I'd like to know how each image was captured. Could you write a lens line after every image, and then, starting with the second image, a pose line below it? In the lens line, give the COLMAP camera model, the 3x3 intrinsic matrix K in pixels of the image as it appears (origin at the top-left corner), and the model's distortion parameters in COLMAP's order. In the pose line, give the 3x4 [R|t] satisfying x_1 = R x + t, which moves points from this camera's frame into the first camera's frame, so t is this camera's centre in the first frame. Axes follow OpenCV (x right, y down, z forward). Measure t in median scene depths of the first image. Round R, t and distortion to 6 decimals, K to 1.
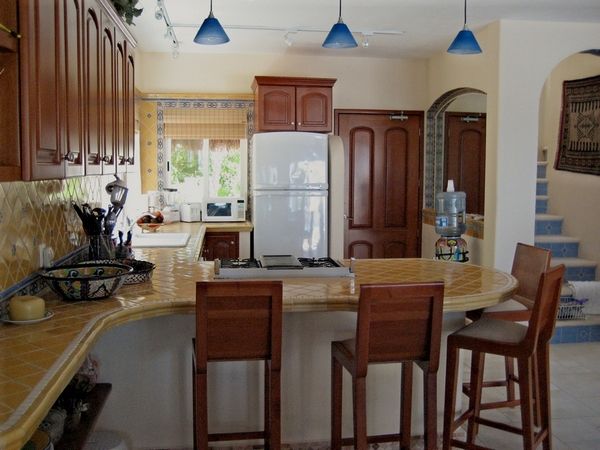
lens RADIAL K [[621.6, 0, 300.0], [0, 621.6, 225.0], [0, 0, 1]] dist [-0.087278, 0.018917]
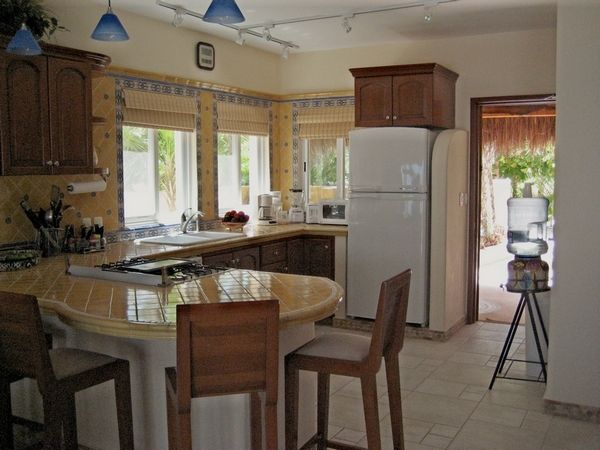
lens RADIAL K [[621.6, 0, 300.0], [0, 621.6, 225.0], [0, 0, 1]] dist [-0.087278, 0.018917]
pose [[0.793870, 0.047465, -0.606232, 0.755443], [-0.047584, 0.998741, 0.015884, -0.031557], [0.606223, 0.016237, 0.795129, 0.381618]]
